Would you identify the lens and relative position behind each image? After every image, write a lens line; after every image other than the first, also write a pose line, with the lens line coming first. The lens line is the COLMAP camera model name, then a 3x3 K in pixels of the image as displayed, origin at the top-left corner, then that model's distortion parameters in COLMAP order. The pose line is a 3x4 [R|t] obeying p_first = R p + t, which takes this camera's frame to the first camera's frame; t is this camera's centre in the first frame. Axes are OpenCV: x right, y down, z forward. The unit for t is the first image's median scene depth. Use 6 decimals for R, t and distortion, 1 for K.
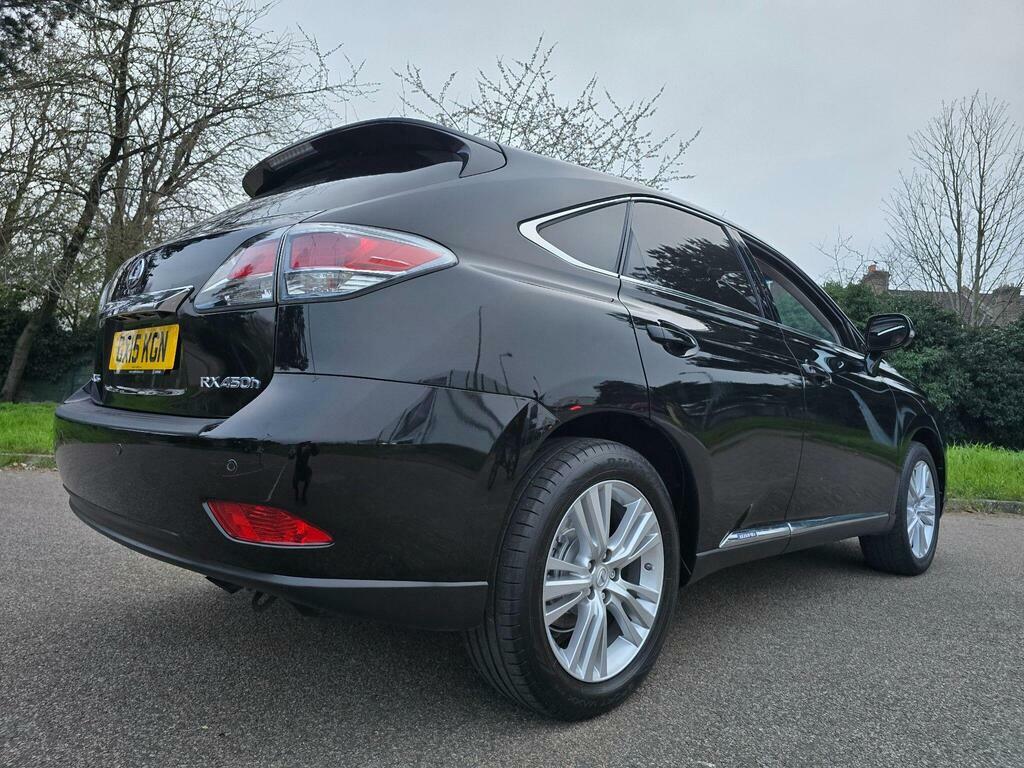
lens RADIAL K [[686.7, 0, 512.5], [0, 686.7, 384.5], [0, 0, 1]] dist [0.049964, -0.043874]
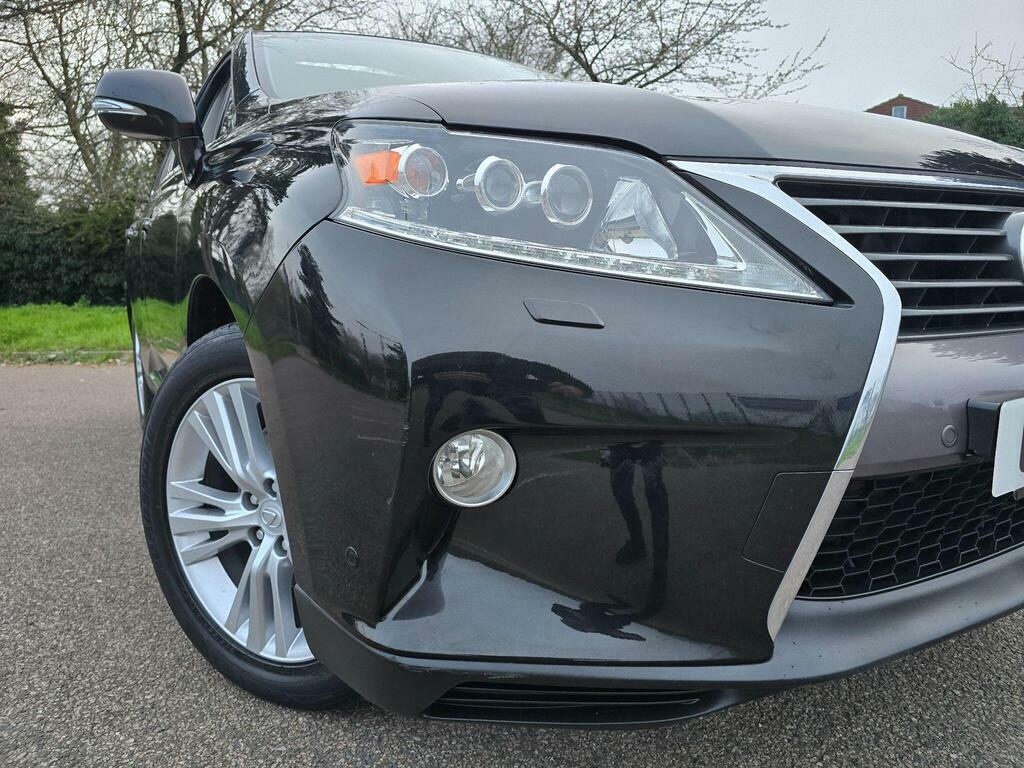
lens RADIAL K [[686.7, 0, 512.6], [0, 686.7, 383.4], [0, 0, 1]] dist [0.049964, -0.043874]
pose [[0.983933, -0.047987, -0.171966, 0.043770], [0.077900, 0.982069, 0.171674, 0.004053], [0.160645, -0.182312, 0.970029, 0.008018]]
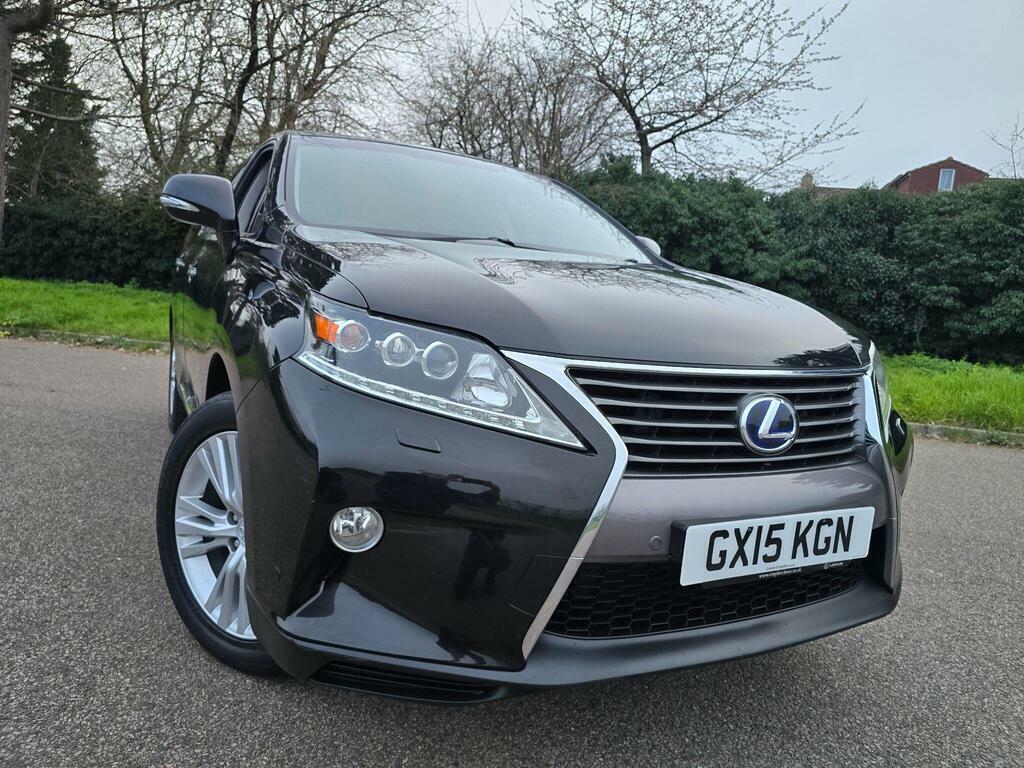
lens RADIAL K [[686.7, 0, 504.2], [0, 686.7, 374.9], [0, 0, 1]] dist [0.049964, -0.043874]
pose [[0.973916, 0.054276, -0.220323, 0.065258], [-0.023806, 0.990053, 0.138666, -0.010542], [0.225658, -0.129804, 0.965520, -0.016272]]
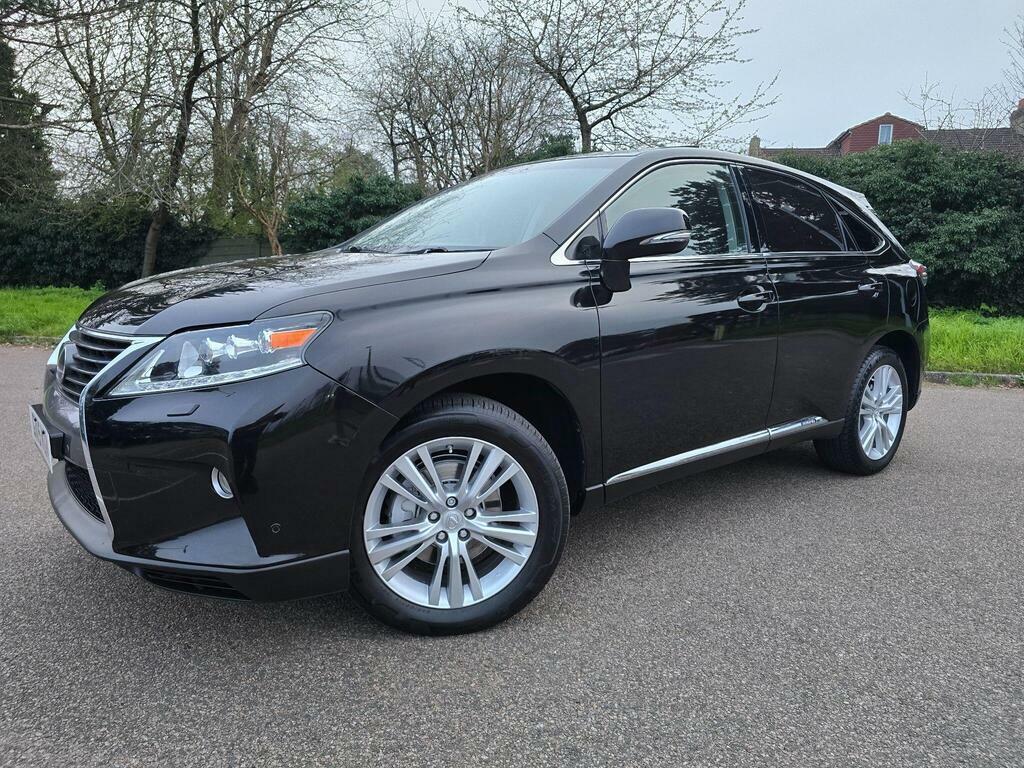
lens RADIAL K [[686.7, 0, 506.0], [0, 686.7, 369.9], [0, 0, 1]] dist [0.049964, -0.043874]
pose [[0.982148, -0.005437, -0.188030, 0.105929], [0.037313, 0.985351, 0.166407, -0.015632], [0.184371, -0.170453, 0.967963, -0.064034]]
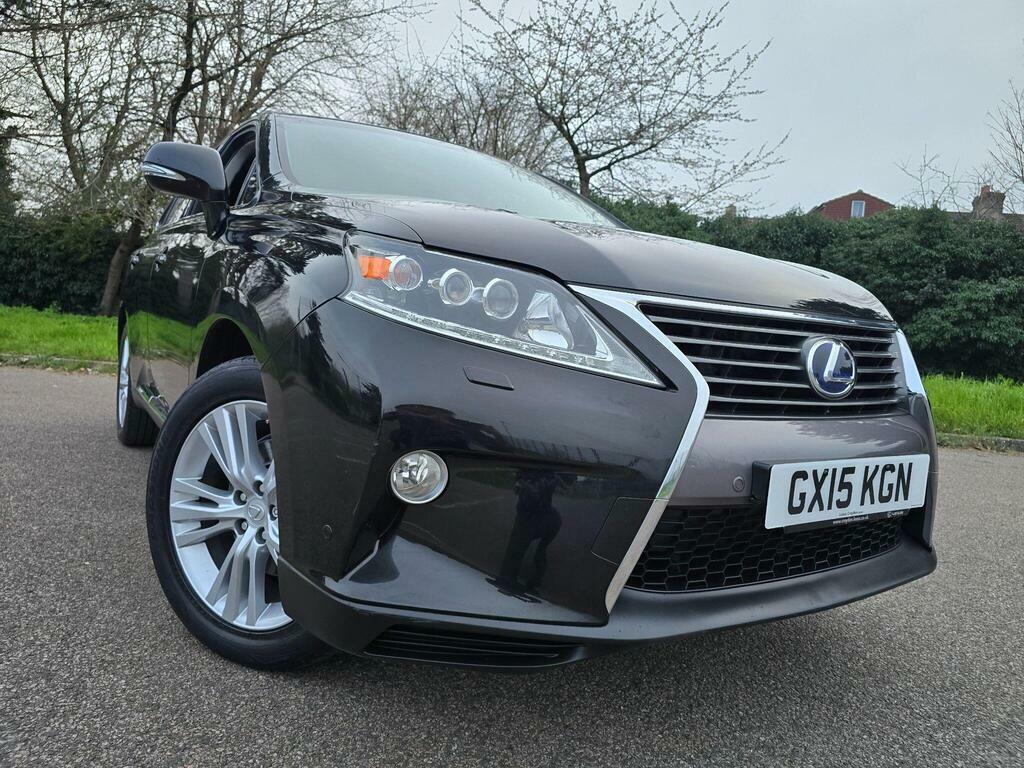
lens RADIAL K [[686.7, 0, 501.8], [0, 686.7, 370.3], [0, 0, 1]] dist [0.049964, -0.043874]
pose [[0.990589, 0.031675, -0.133157, 0.050163], [-0.019917, 0.995857, 0.088727, 0.000534], [0.135416, -0.085240, 0.987115, -0.014759]]
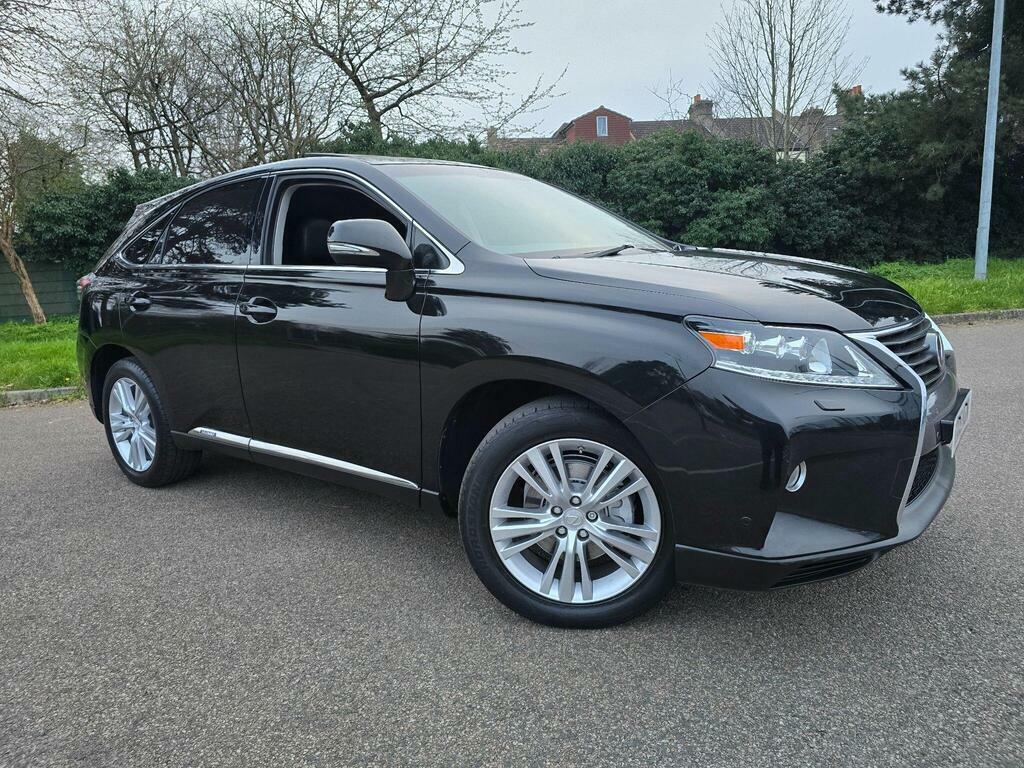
lens RADIAL K [[686.7, 0, 499.3], [0, 686.7, 372.3], [0, 0, 1]] dist [0.049964, -0.043874]
pose [[0.974734, -0.133101, 0.179380, -0.032325], [0.094848, 0.973710, 0.207105, -0.025973], [-0.202230, -0.184859, 0.961733, -0.041962]]
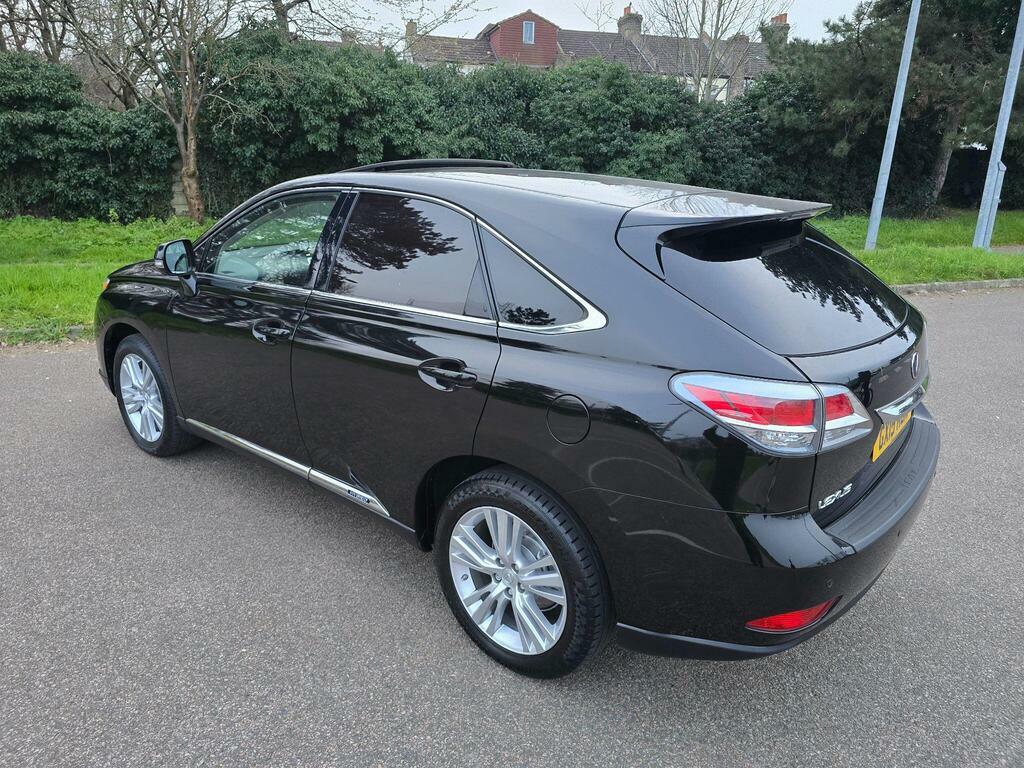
lens RADIAL K [[686.7, 0, 499.6], [0, 686.7, 380.4], [0, 0, 1]] dist [0.049964, -0.043874]
pose [[0.950137, -0.127501, 0.284576, -0.027858], [0.020106, 0.935740, 0.352117, -0.060332], [-0.311184, -0.328837, 0.891645, -0.034303]]
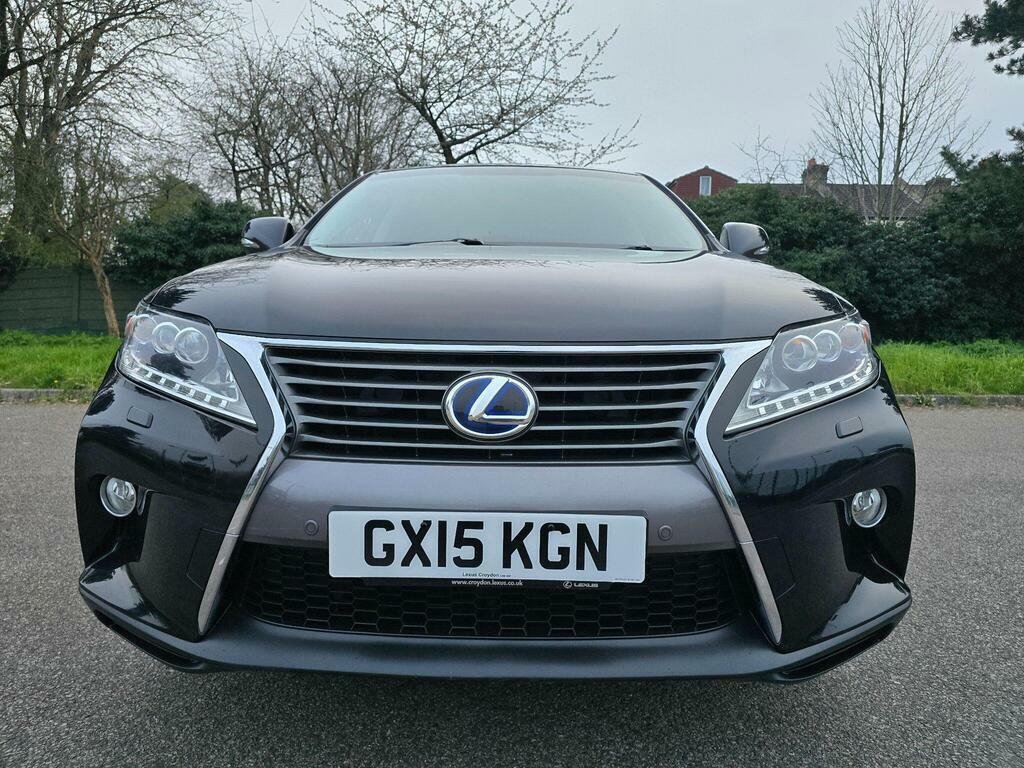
lens RADIAL K [[686.7, 0, 504.7], [0, 686.7, 377.2], [0, 0, 1]] dist [0.049964, -0.043874]
pose [[0.998263, -0.040002, 0.043250, 0.048866], [0.034173, 0.991188, 0.127982, -0.008033], [-0.047989, -0.126281, 0.990833, -0.027782]]
